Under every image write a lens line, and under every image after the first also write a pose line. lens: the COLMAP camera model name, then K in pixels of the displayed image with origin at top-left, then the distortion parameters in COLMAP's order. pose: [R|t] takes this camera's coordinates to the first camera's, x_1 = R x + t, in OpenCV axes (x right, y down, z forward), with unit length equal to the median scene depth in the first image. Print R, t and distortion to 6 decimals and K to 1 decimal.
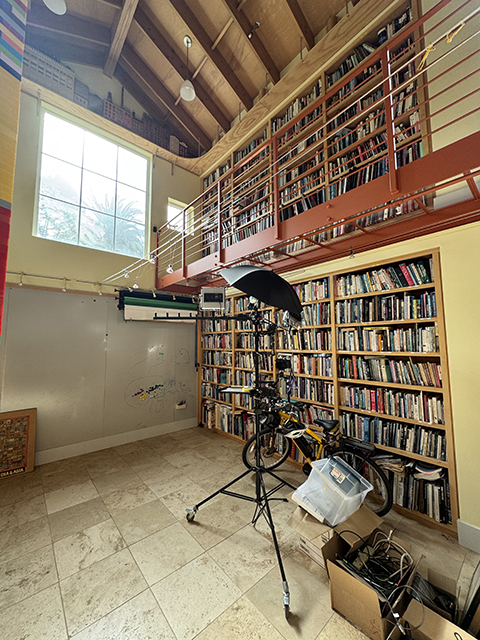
lens RADIAL K [[253.8, 0, 241.4], [0, 253.8, 320.5], [0, 0, 1]] dist [-0.002987, -0.000192]
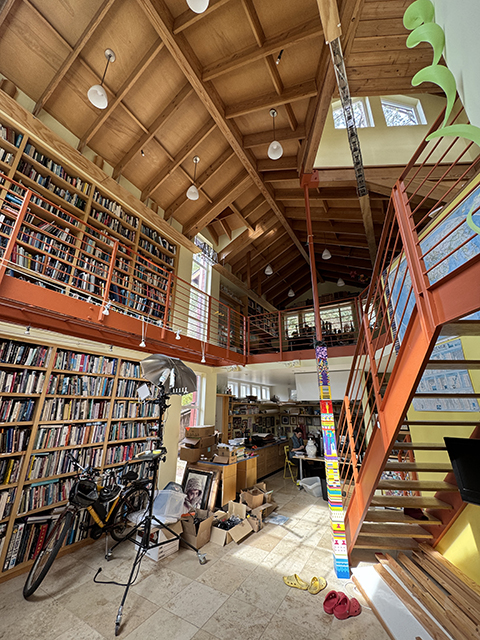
lens RADIAL K [[253.8, 0, 241.4], [0, 253.8, 320.5], [0, 0, 1]] dist [-0.002987, -0.000192]
pose [[-0.310288, 0.306651, 0.899826, -1.092494], [-0.088020, 0.933212, -0.348380, 0.043908], [-0.946559, -0.187300, -0.262573, 0.780701]]
